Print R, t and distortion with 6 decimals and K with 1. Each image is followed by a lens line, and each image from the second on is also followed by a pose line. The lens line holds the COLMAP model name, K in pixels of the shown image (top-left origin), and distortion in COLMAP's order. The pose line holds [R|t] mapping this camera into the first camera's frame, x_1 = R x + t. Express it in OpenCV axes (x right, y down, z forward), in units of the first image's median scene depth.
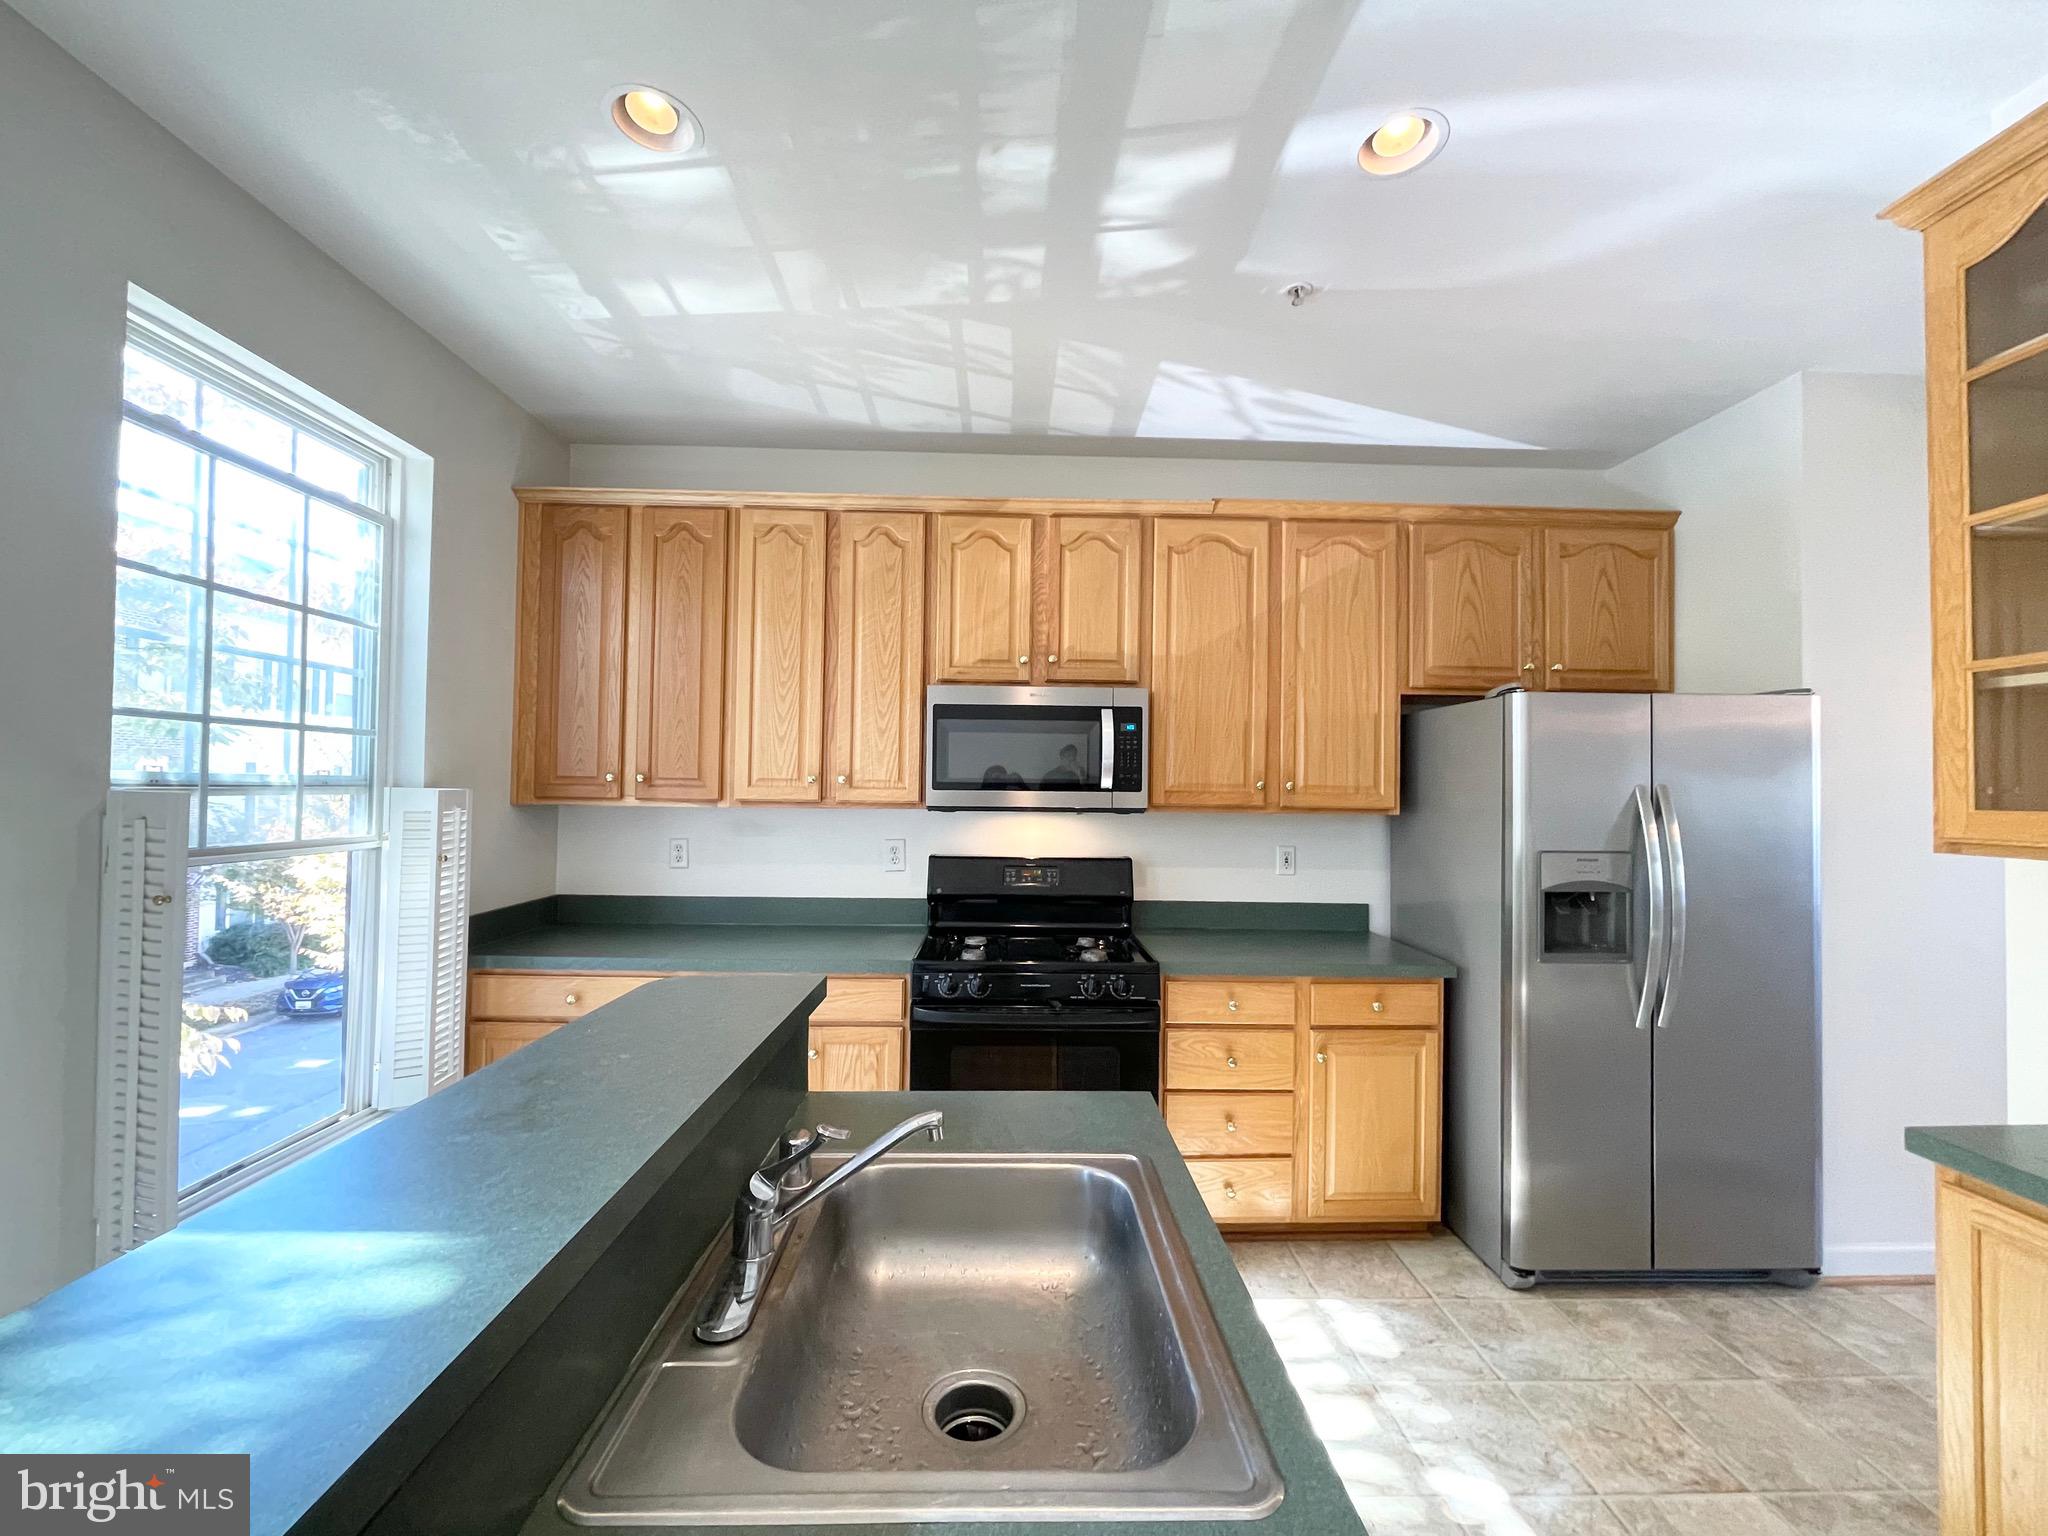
lens RADIAL K [[827.9, 0, 1024.0], [0, 827.9, 768.0], [0, 0, 1]] dist [-0.002451, -0.000178]
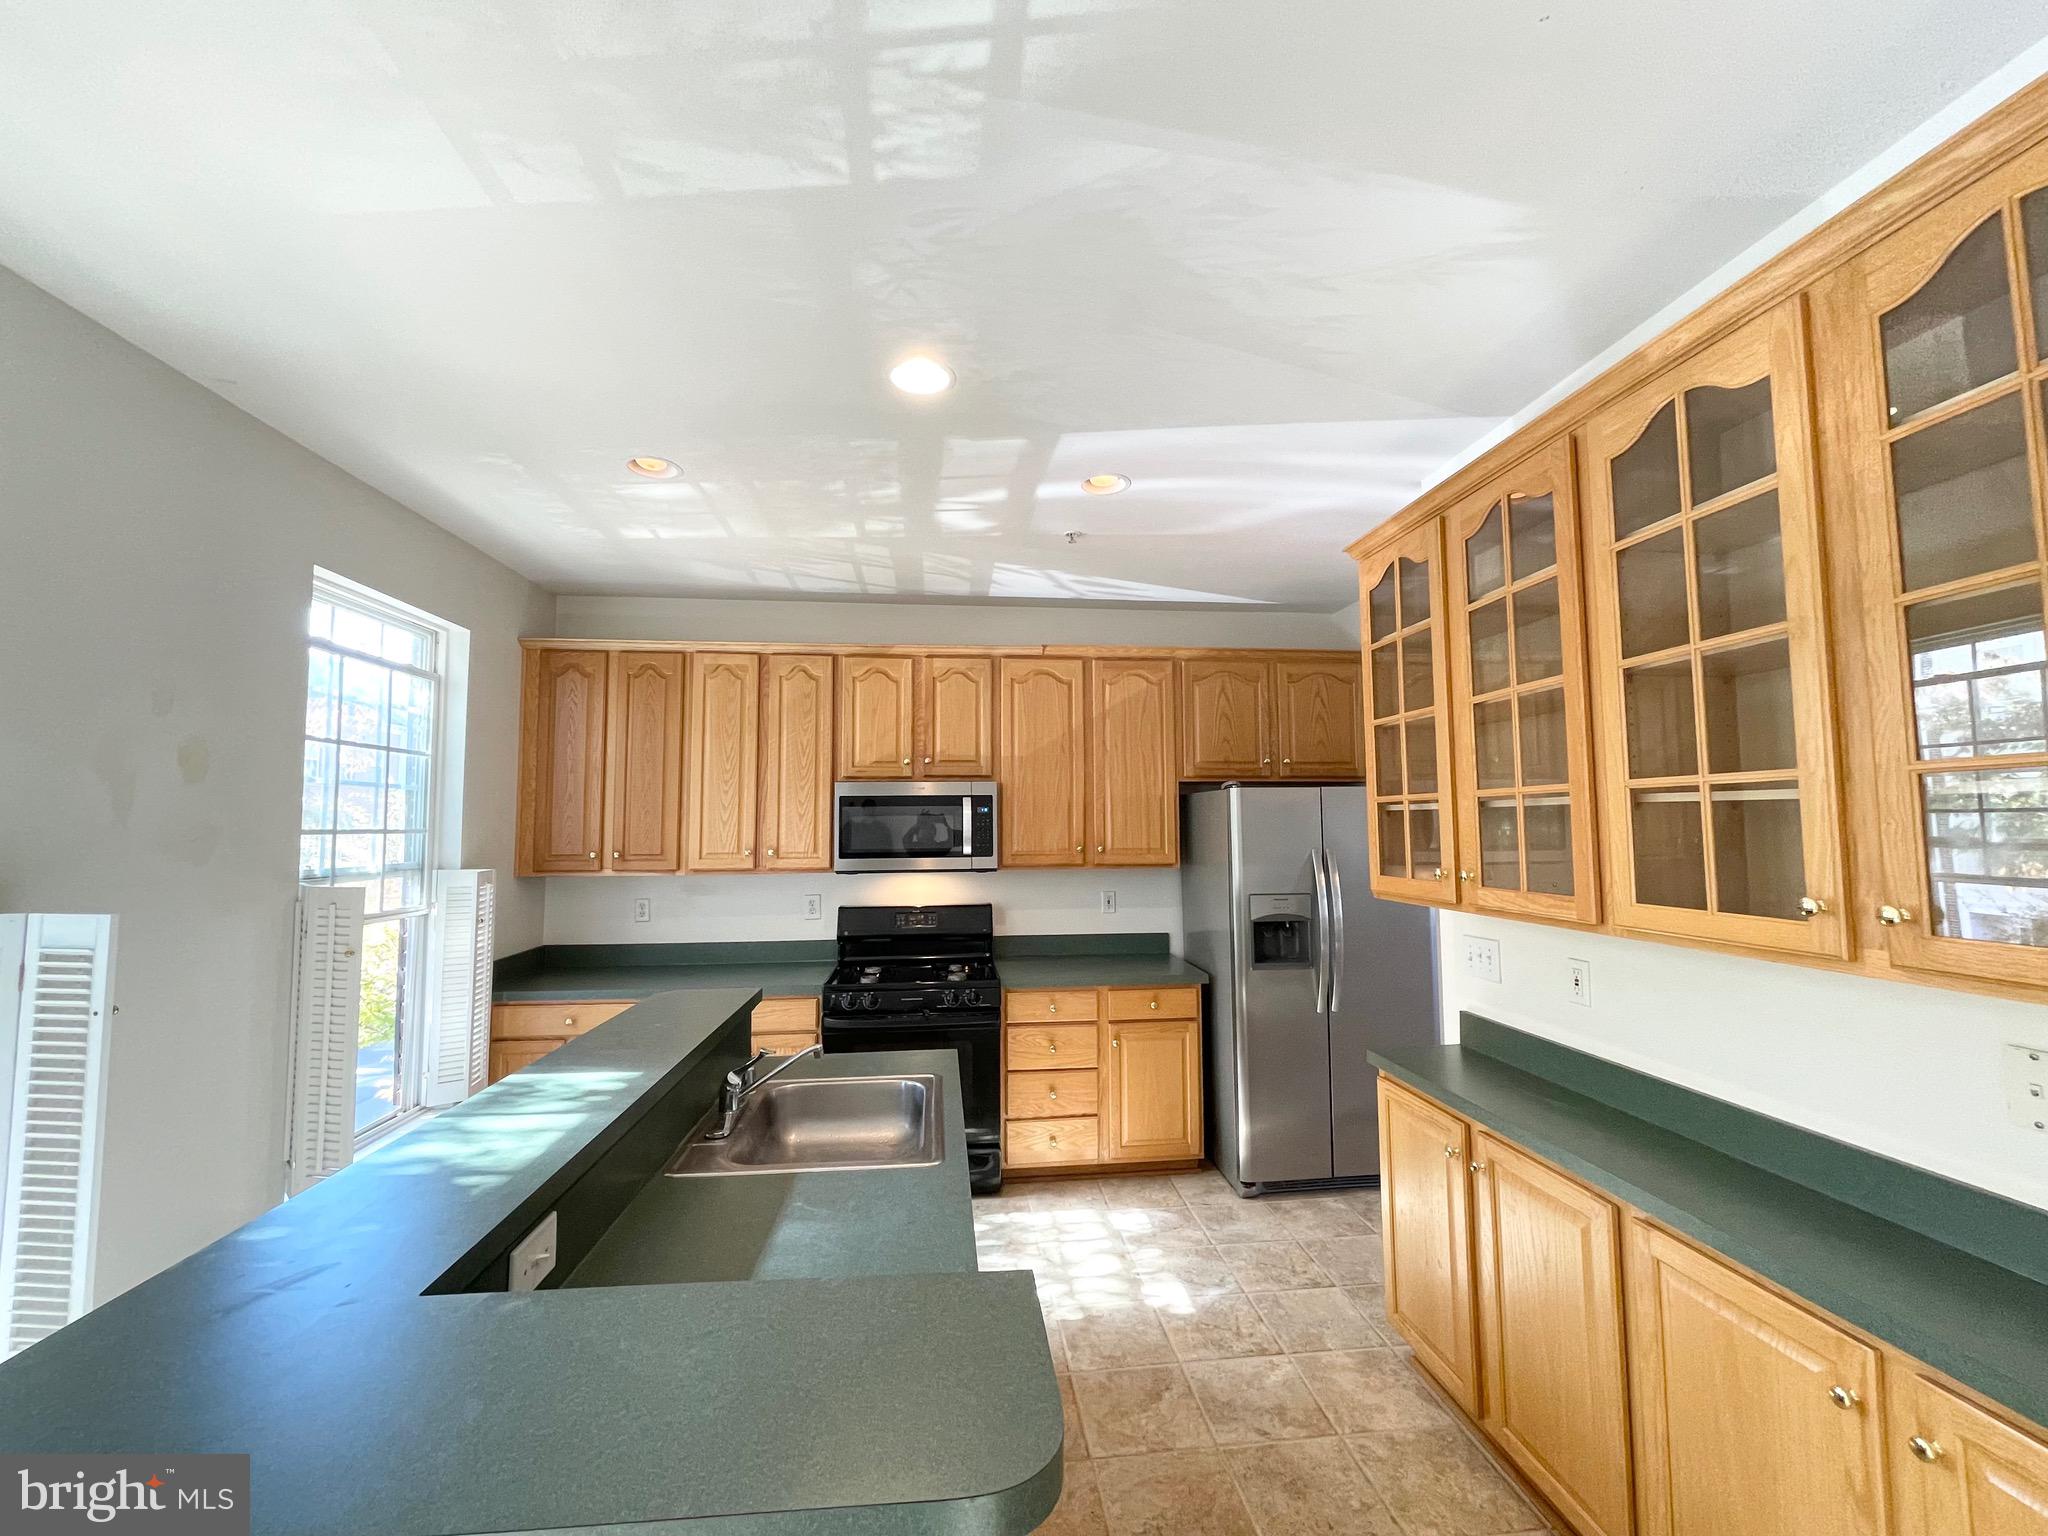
lens RADIAL K [[814.0, 0, 1024.0], [0, 814.0, 768.0], [0, 0, 1]] dist [0.001795, -0.000036]
pose [[0.996190, -0.013049, 0.086233, 0.082187], [0.017246, 0.998693, -0.048108, -0.055063], [-0.085492, 0.049412, 0.995113, -0.381878]]
